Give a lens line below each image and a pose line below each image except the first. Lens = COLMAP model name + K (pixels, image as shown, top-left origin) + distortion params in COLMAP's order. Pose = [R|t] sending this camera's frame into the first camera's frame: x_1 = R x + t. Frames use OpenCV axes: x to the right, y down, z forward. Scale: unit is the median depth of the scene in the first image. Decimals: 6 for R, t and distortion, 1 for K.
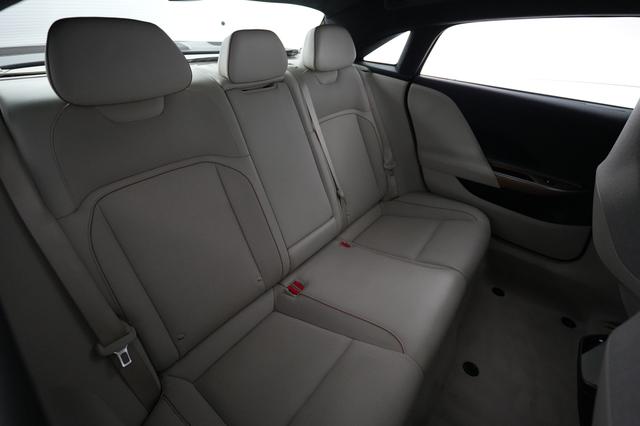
lens RADIAL K [[315.0, 0, 324.0], [0, 315.0, 213.5], [0, 0, 1]] dist [0.003383, 0.000083]
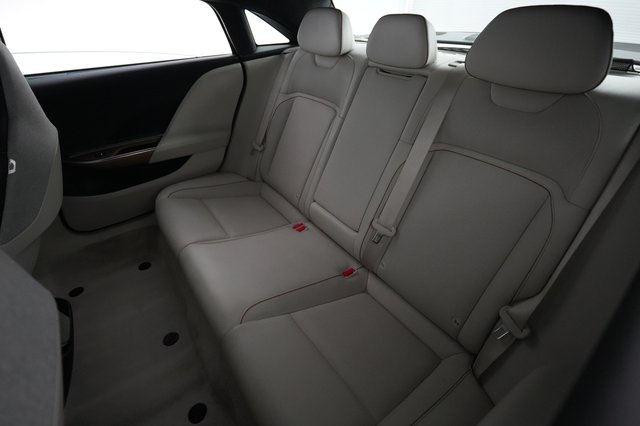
lens RADIAL K [[315.0, 0, 320.5], [0, 315.0, 211.5], [0, 0, 1]] dist [0.003383, 0.000083]
pose [[-0.291230, 0.516480, -0.805254, 0.832737], [-0.503612, 0.632892, 0.588067, -0.558318], [0.813364, 0.576798, 0.075788, 0.932525]]
